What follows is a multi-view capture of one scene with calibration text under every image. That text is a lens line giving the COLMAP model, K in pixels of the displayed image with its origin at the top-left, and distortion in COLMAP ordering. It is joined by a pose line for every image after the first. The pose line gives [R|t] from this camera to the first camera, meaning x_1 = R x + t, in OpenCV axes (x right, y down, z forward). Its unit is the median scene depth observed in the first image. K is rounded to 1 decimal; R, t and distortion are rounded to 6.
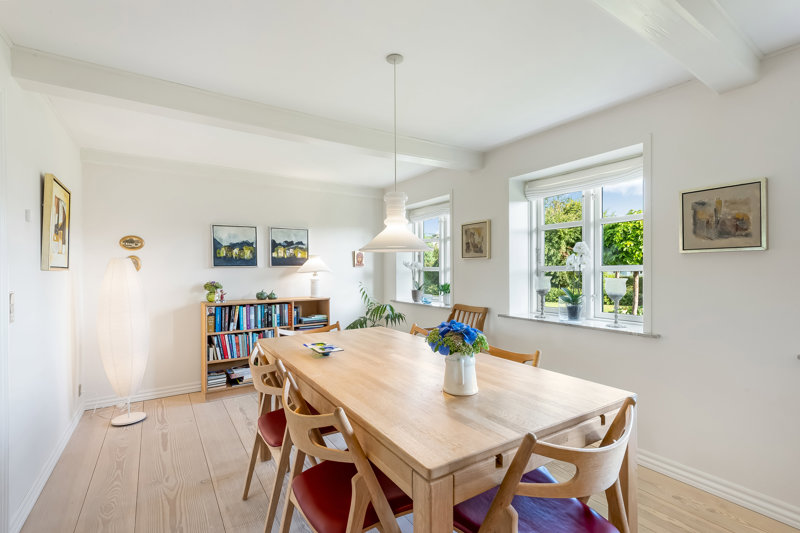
lens RADIAL K [[366.3, 0, 400.0], [0, 366.3, 266.5], [0, 0, 1]] dist [0.000192, -0.000158]
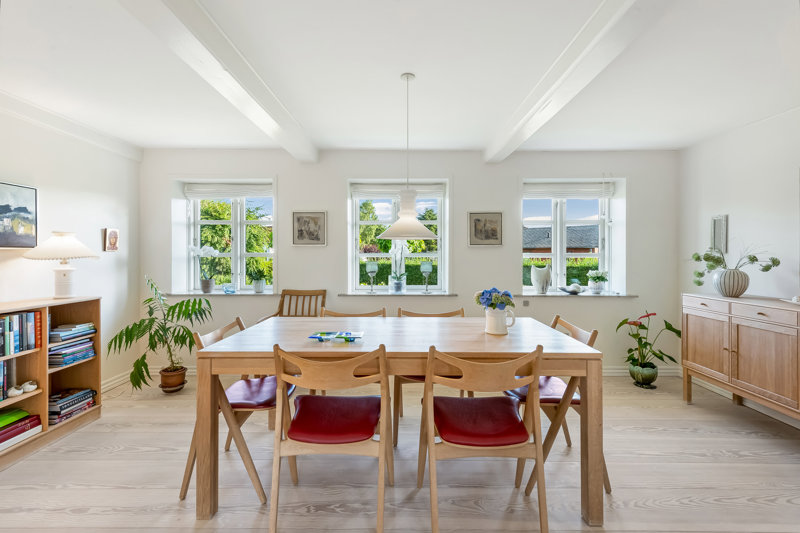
lens RADIAL K [[360.4, 0, 401.5], [0, 360.4, 258.0], [0, 0, 1]] dist [0.000971, 0.000234]
pose [[0.536392, -0.000276, 0.843969, -0.485329], [-0.008332, 0.999949, 0.005622, 0.006603], [-0.843928, -0.010048, 0.536363, 0.185836]]
